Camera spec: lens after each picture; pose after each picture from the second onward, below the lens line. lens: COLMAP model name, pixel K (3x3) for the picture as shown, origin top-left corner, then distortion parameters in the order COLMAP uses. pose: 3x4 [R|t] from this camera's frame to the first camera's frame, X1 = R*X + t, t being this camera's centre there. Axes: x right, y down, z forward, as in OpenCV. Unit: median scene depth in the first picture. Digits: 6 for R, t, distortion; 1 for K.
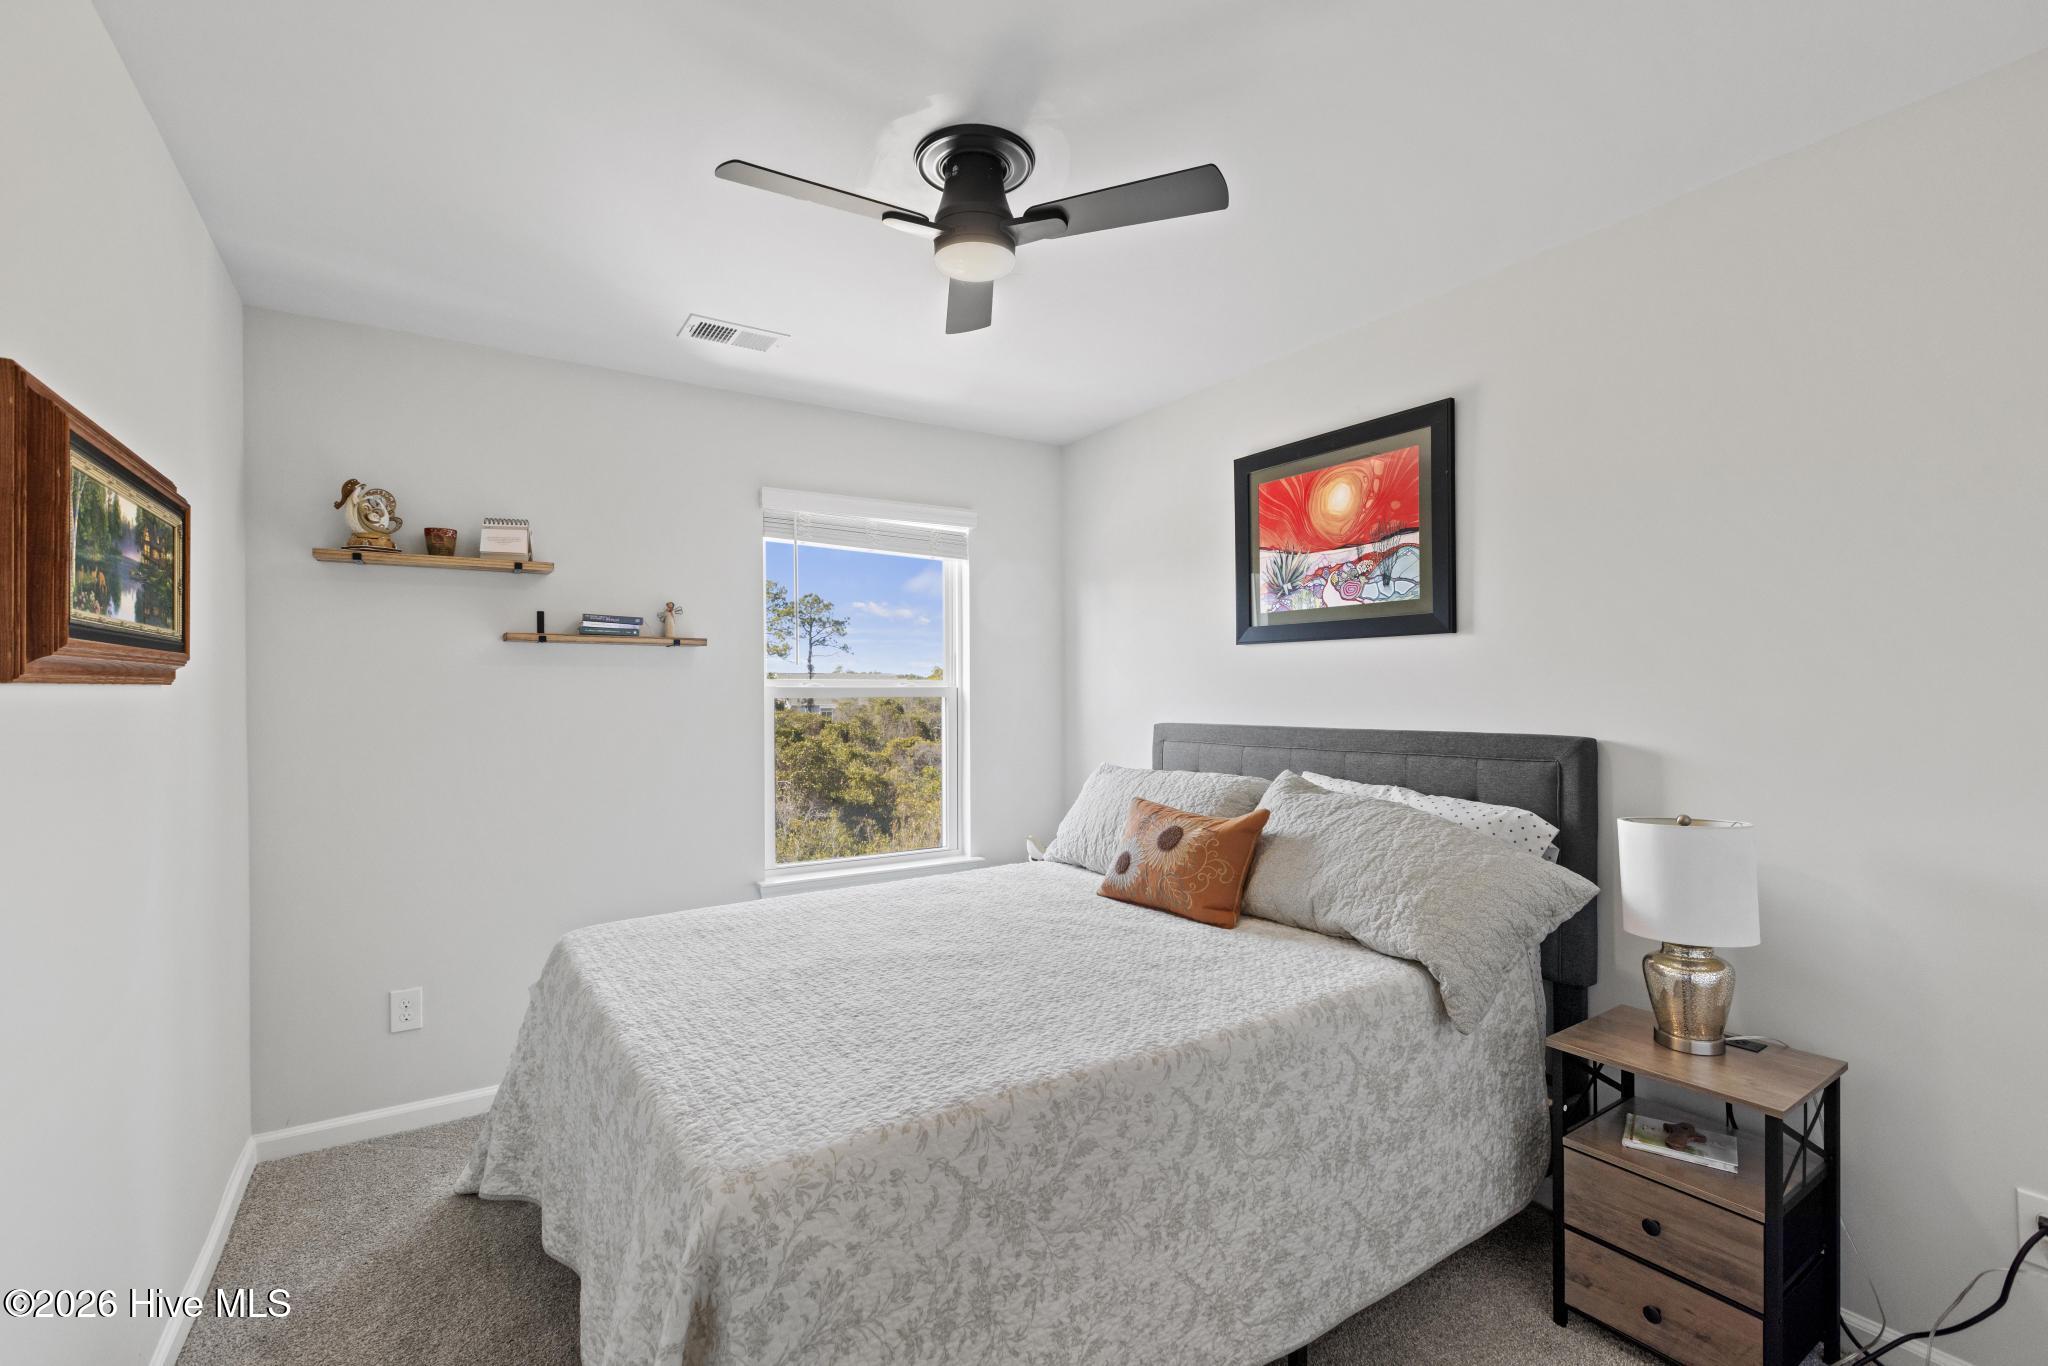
lens RADIAL K [[941.0, 0, 1030.6], [0, 941.0, 684.2], [0, 0, 1]] dist [0.003917, -0.000909]
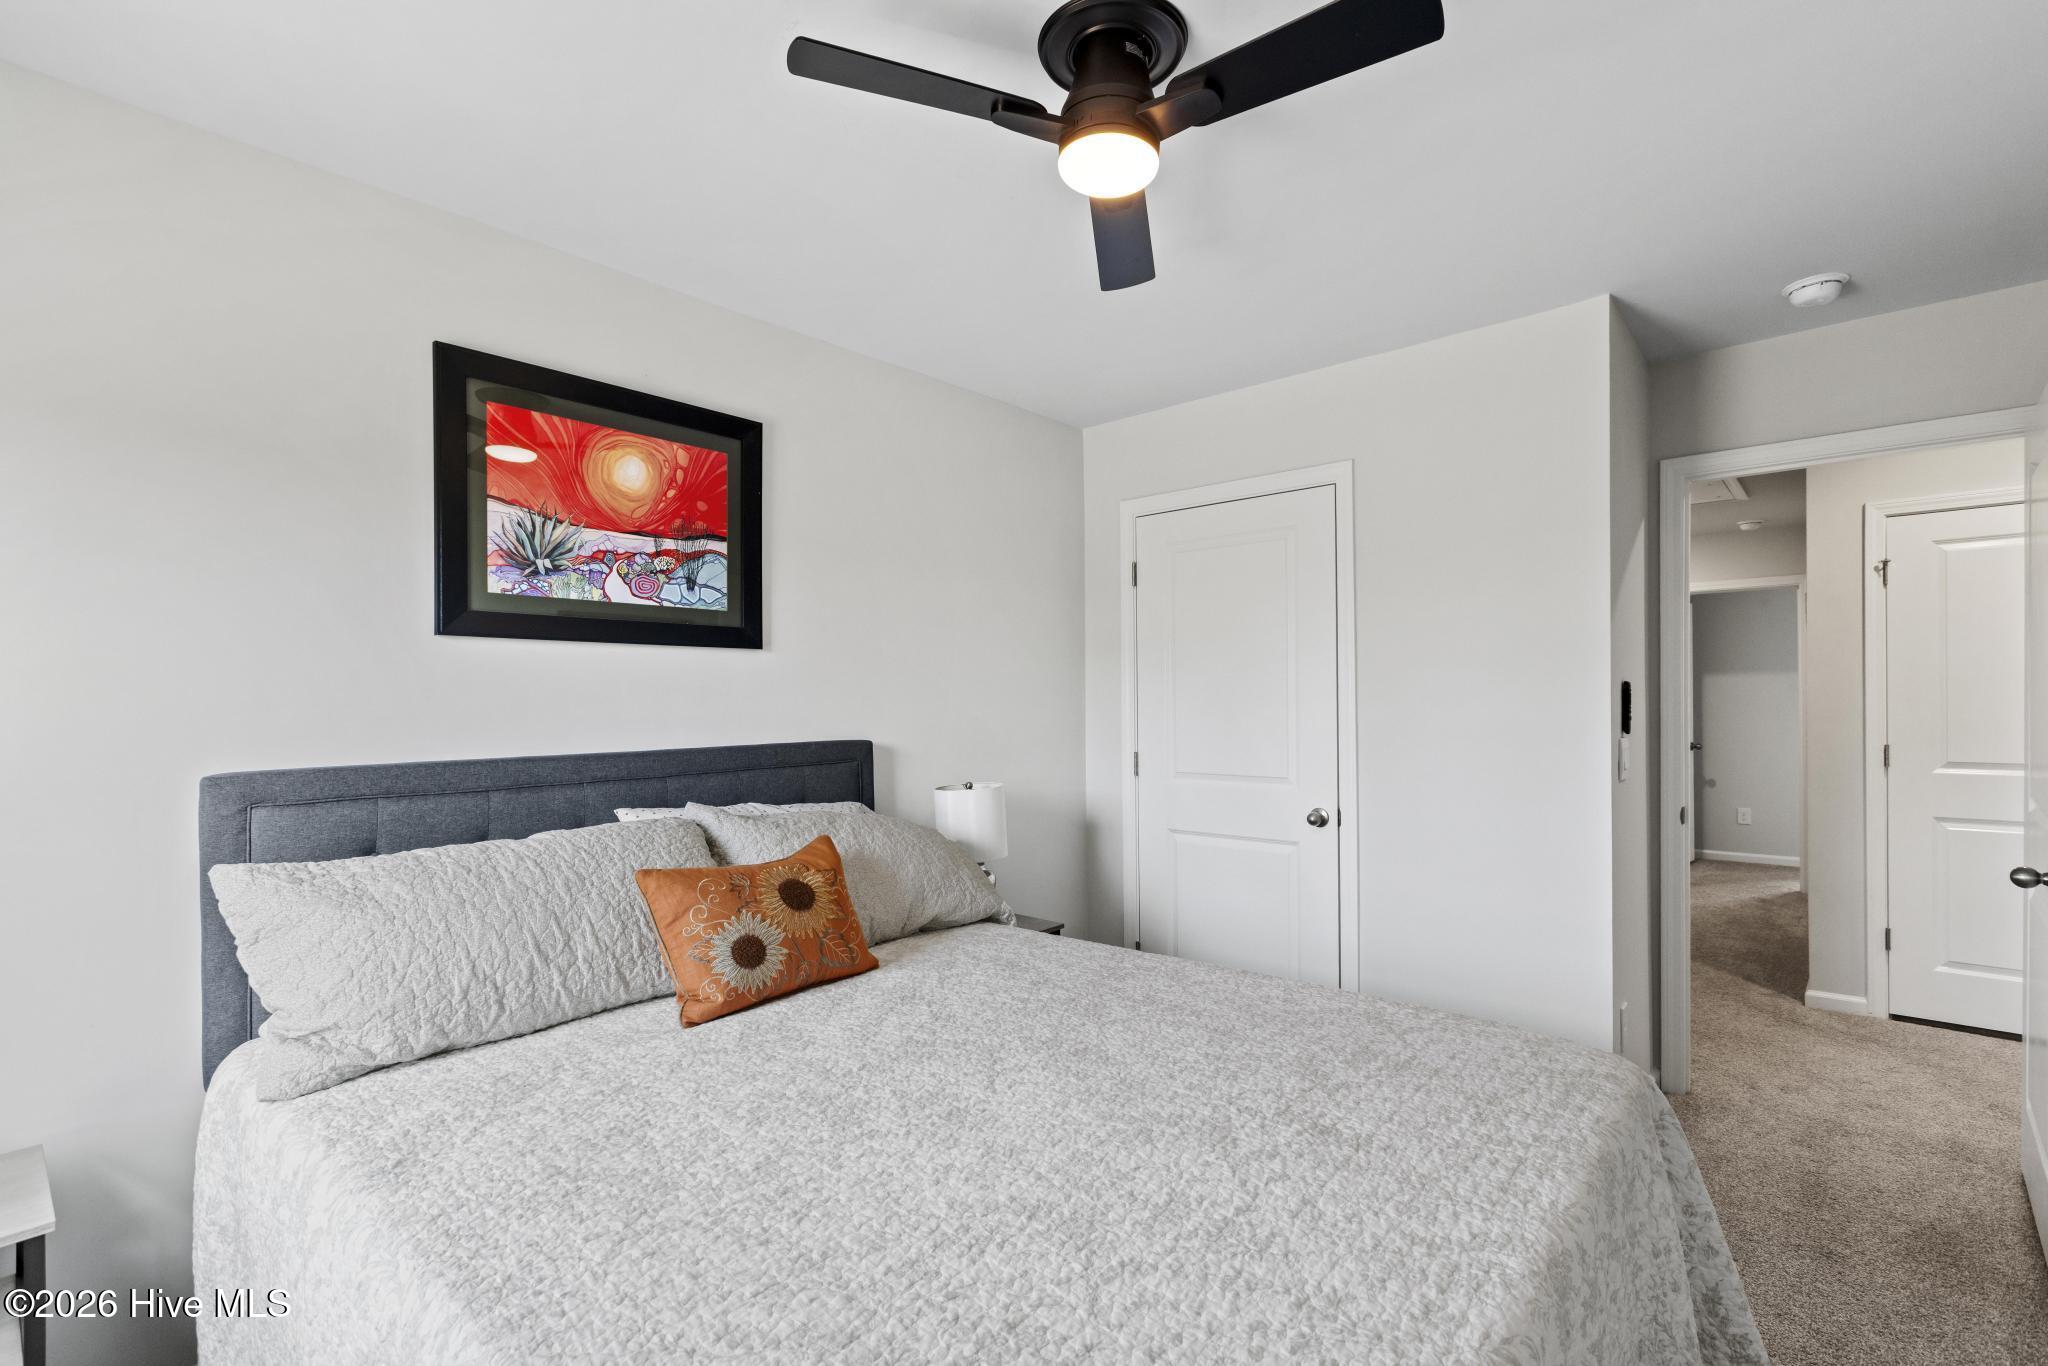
lens RADIAL K [[941.0, 0, 1030.3], [0, 941.0, 696.2], [0, 0, 1]] dist [0.003917, -0.000909]
pose [[-0.282746, 0.015106, 0.959076, -0.577832], [0.007867, 0.999879, -0.013429, 0.012557], [-0.959163, 0.003748, -0.282830, 0.924748]]
